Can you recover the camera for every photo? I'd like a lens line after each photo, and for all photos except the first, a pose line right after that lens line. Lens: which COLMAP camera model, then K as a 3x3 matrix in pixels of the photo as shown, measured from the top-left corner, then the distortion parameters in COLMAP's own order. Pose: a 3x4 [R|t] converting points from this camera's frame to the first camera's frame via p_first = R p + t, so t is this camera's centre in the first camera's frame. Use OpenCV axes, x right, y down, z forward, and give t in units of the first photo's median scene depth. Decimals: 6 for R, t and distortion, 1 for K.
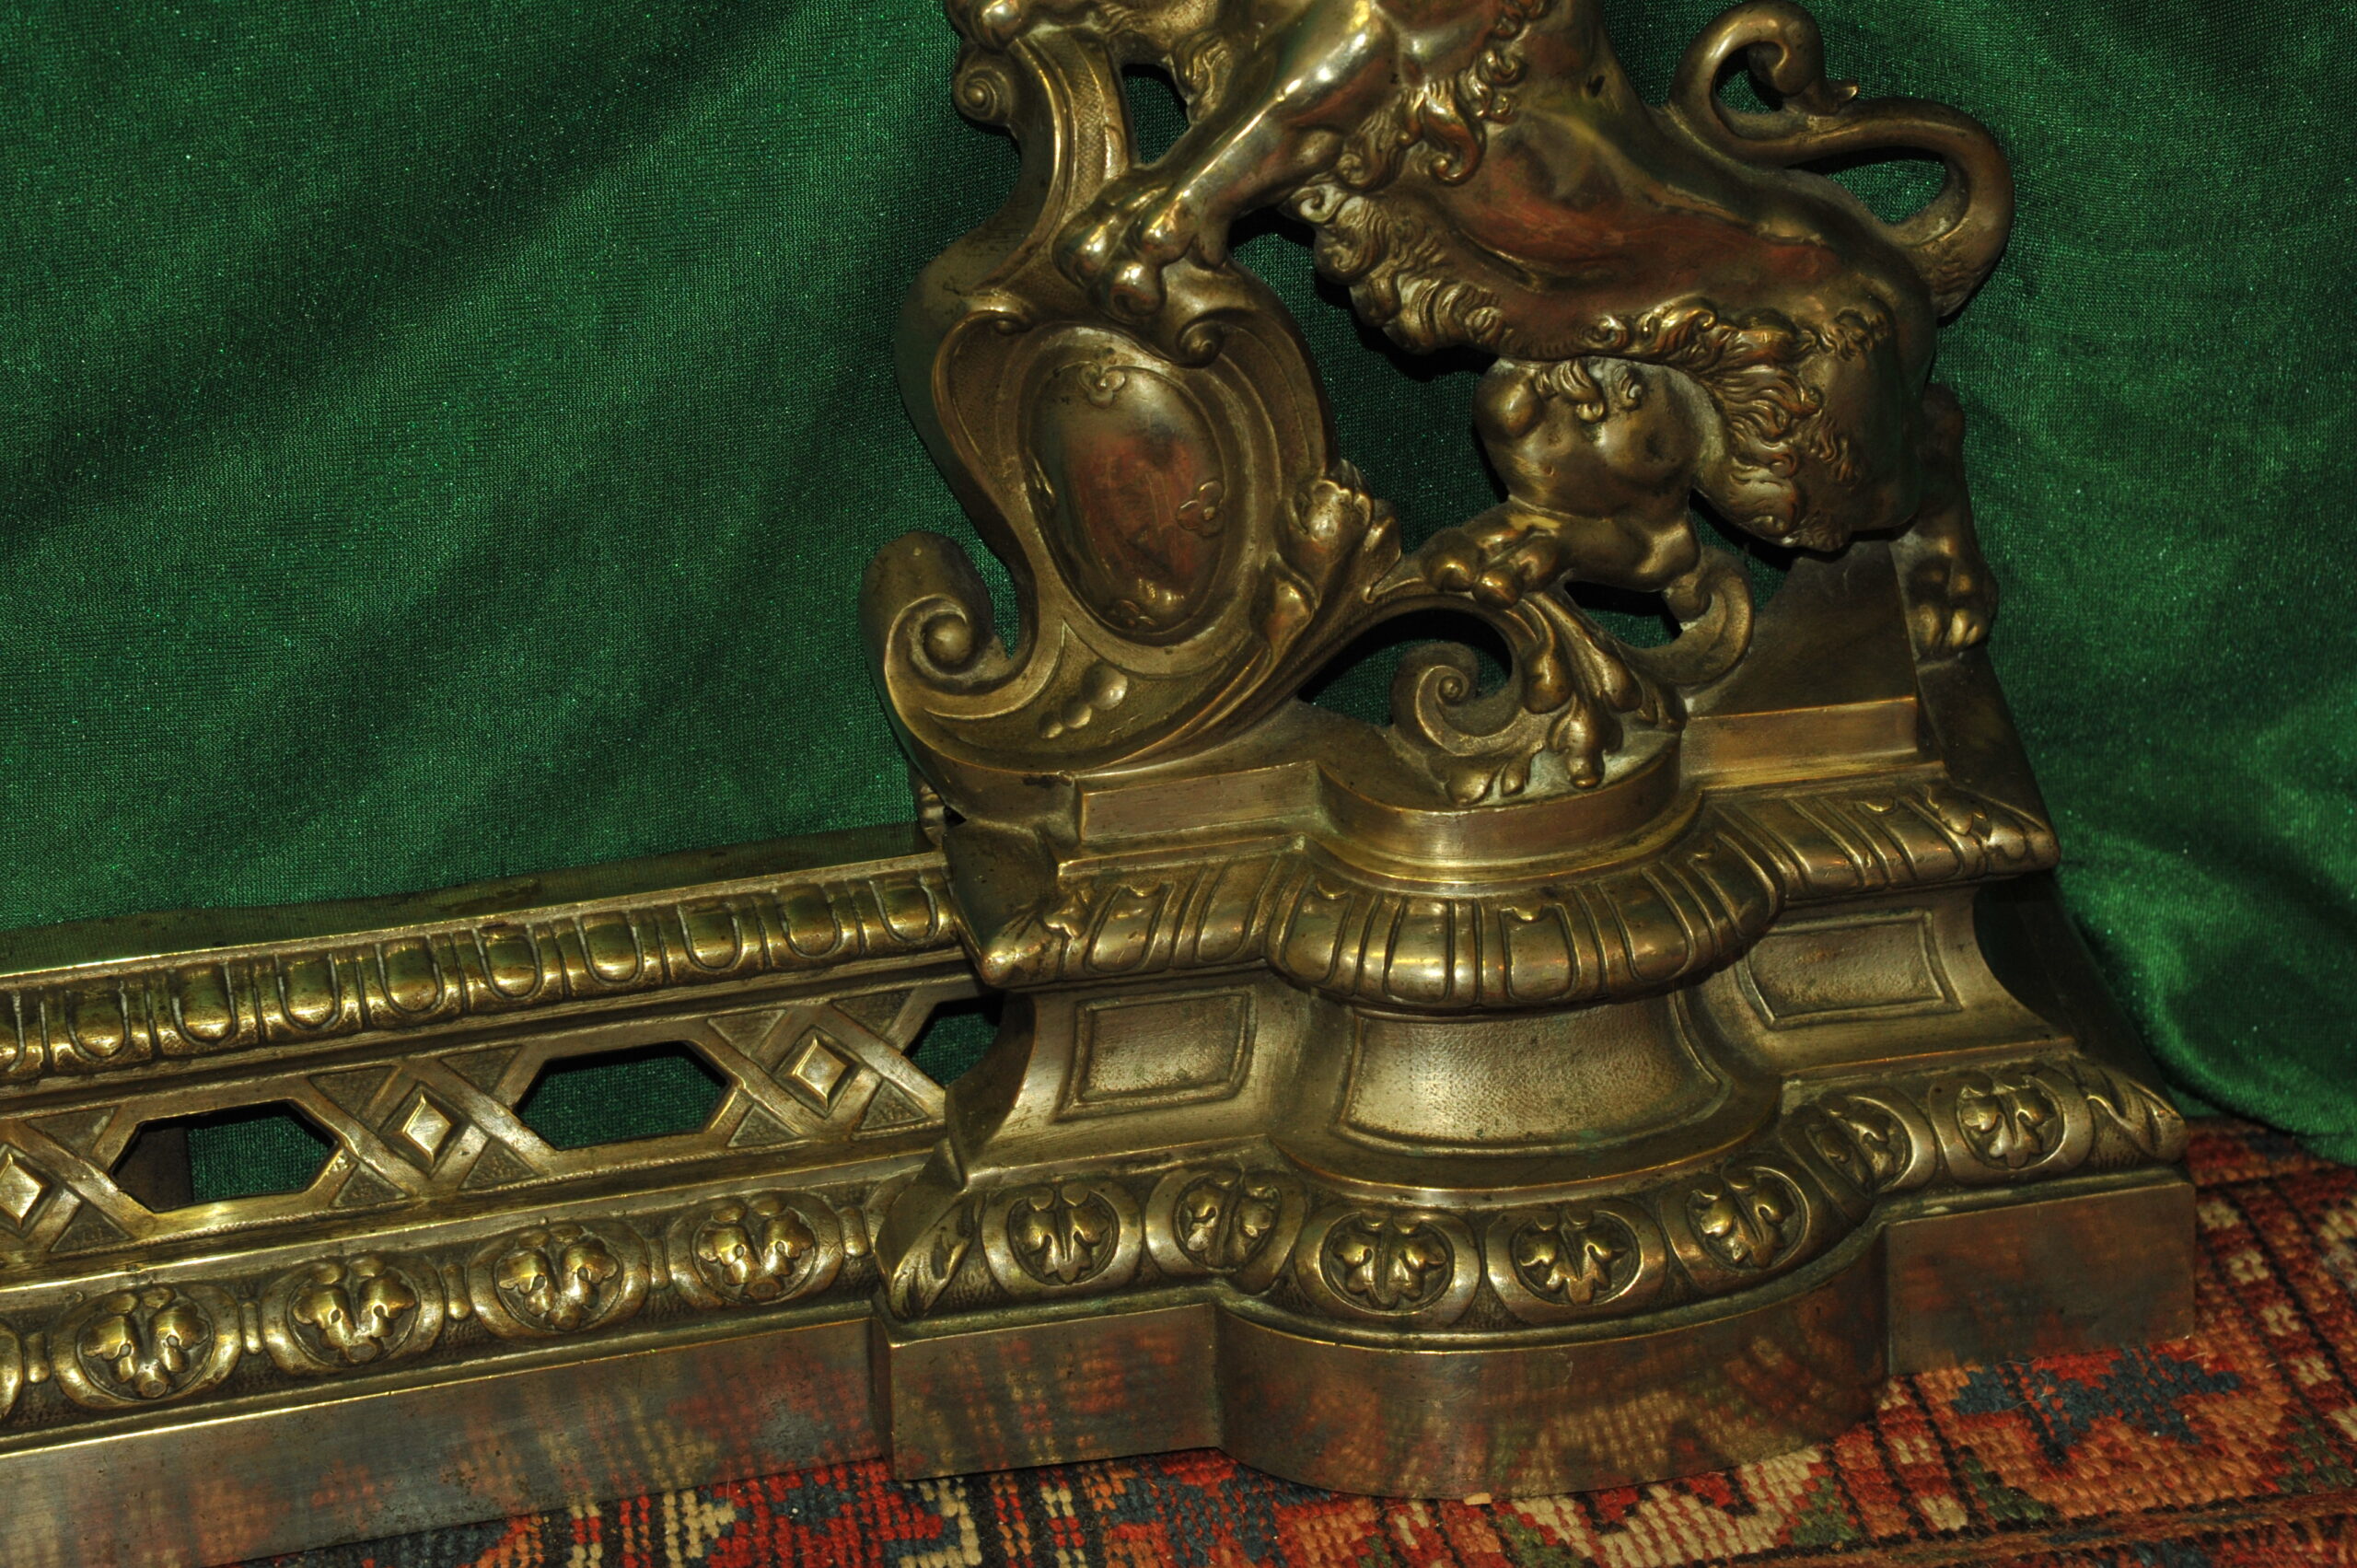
lens RADIAL K [[6996.0, 0, 1184.0], [0, 6996.0, 824.2], [0, 0, 1]] dist [0.815597, 0.000000]
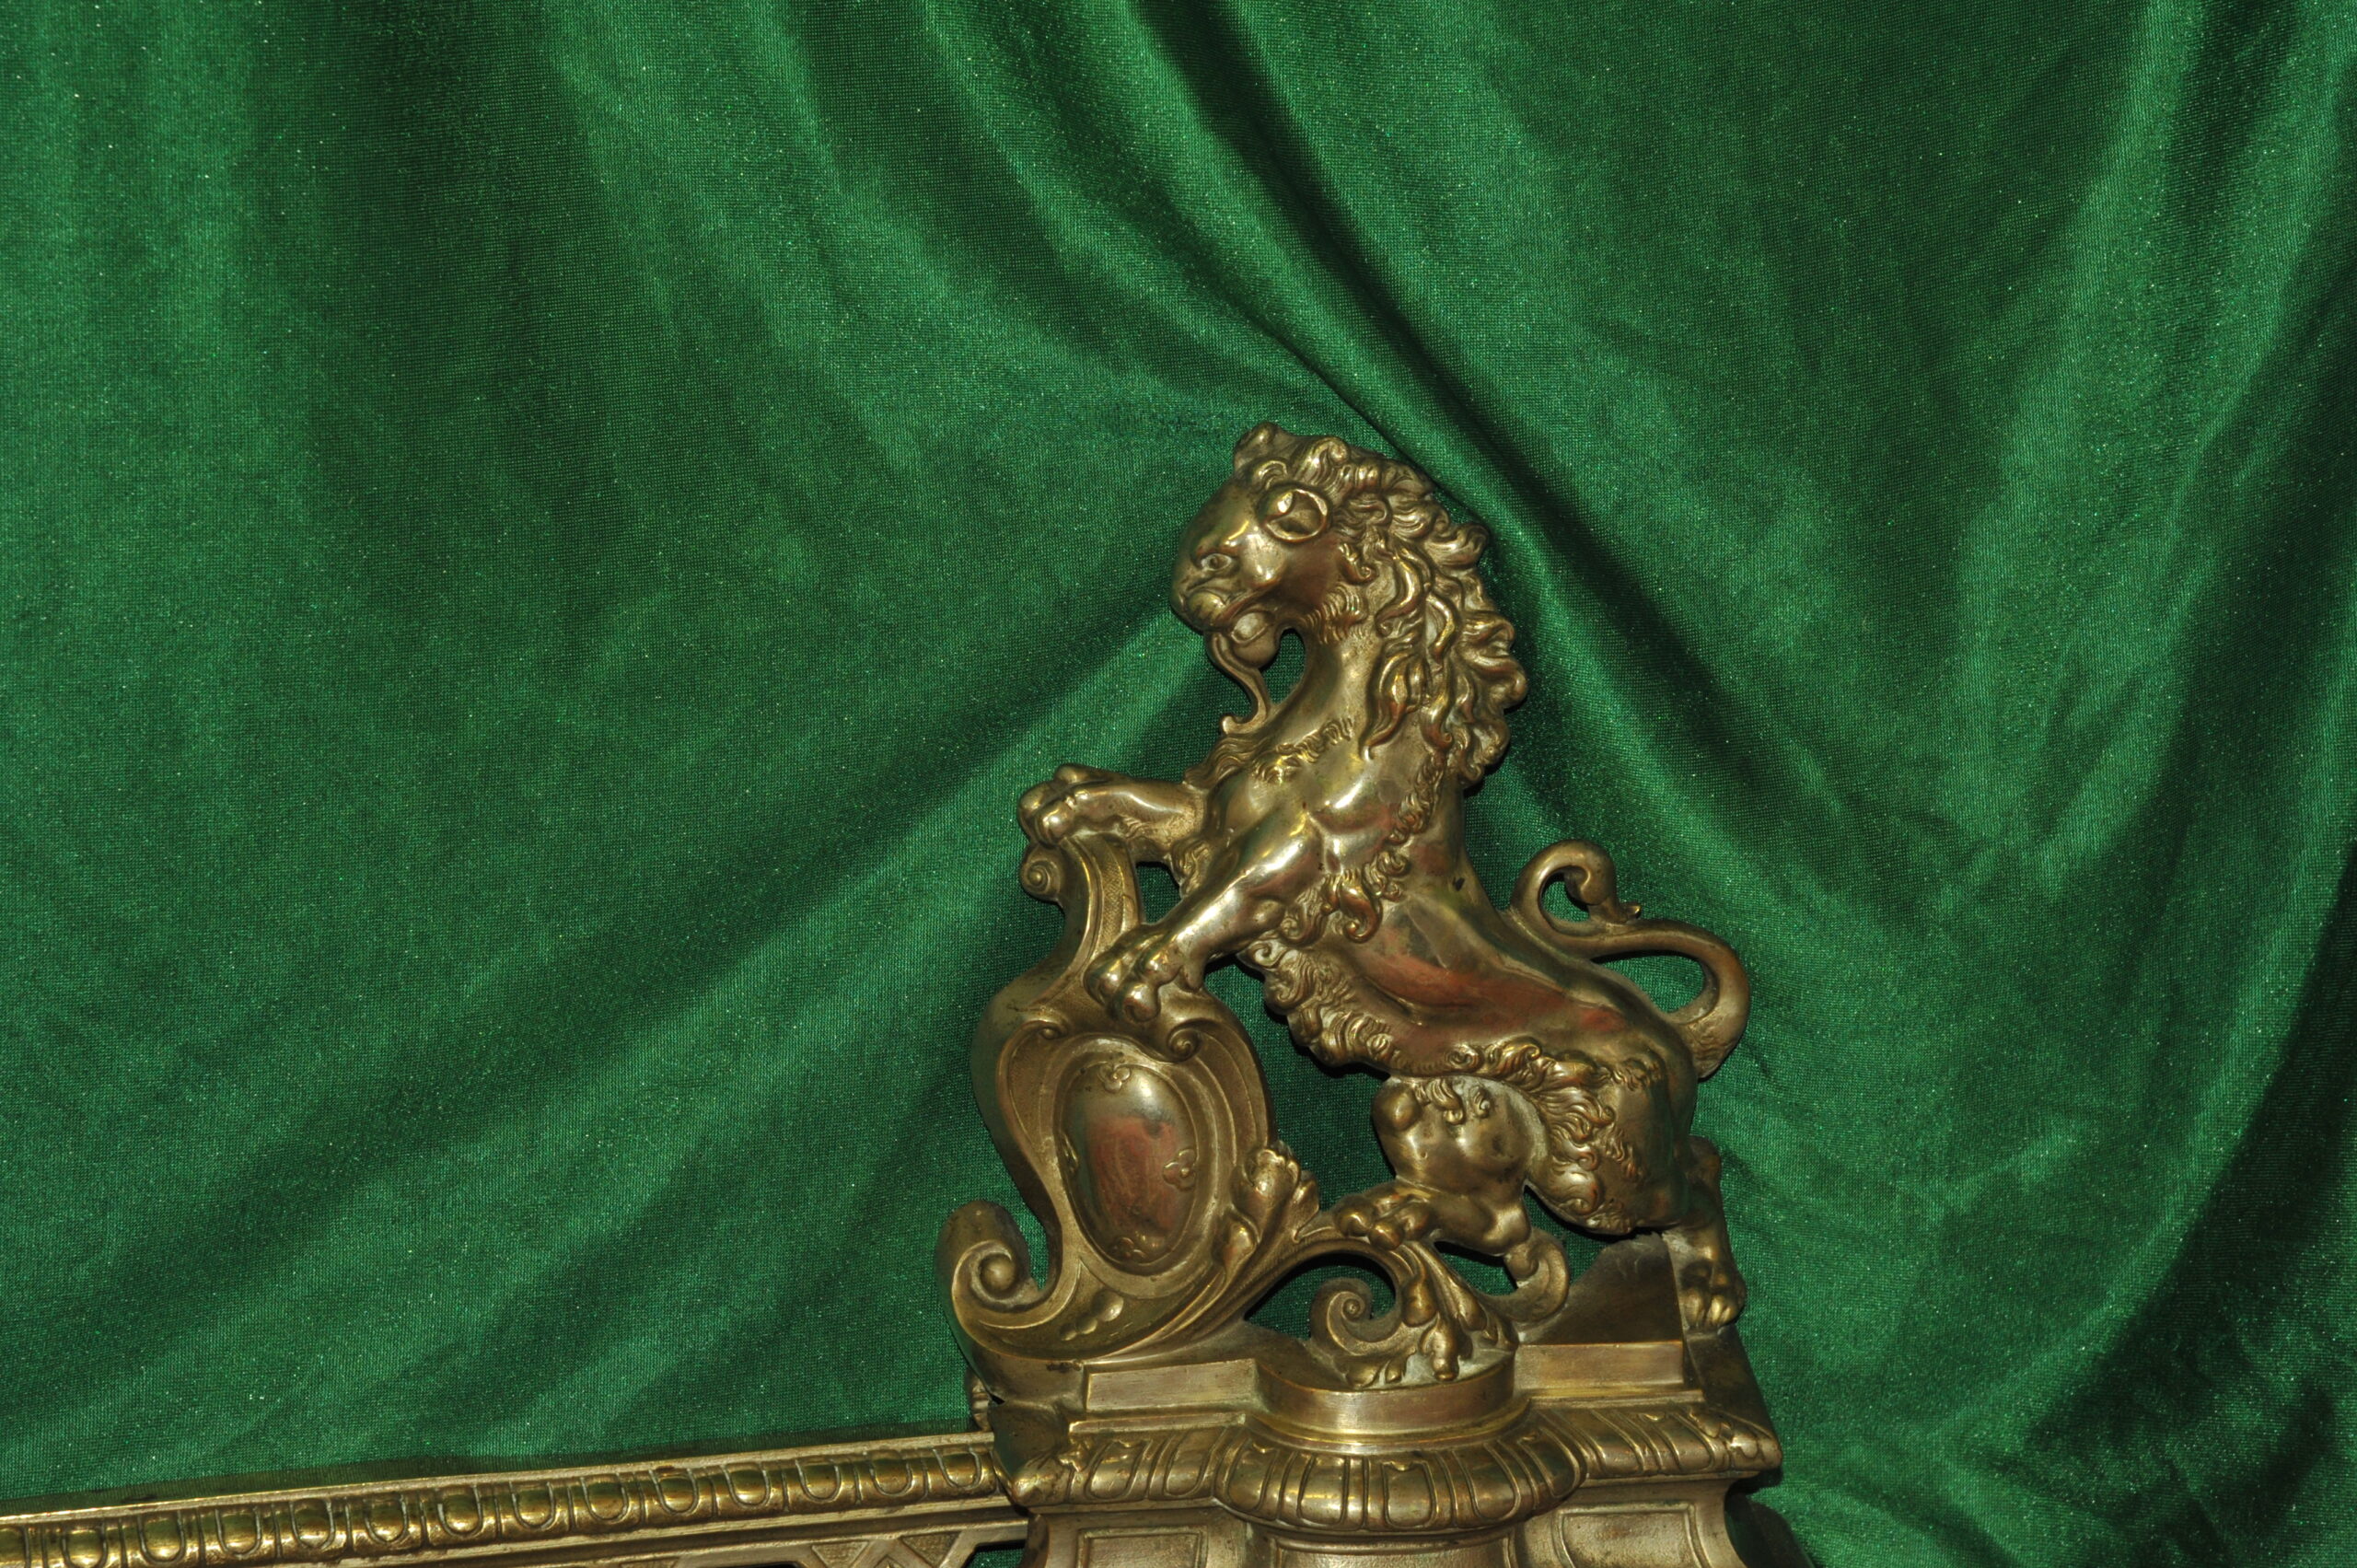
lens RADIAL K [[6996.0, 0, 1188.2], [0, 6996.0, 773.1], [0, 0, 1]] dist [0.815597, 0.000000]
pose [[0.999364, 0.034887, -0.007365, 0.011747], [-0.035650, 0.973938, -0.223993, 0.194267], [-0.000641, 0.224113, 0.974563, -0.406920]]
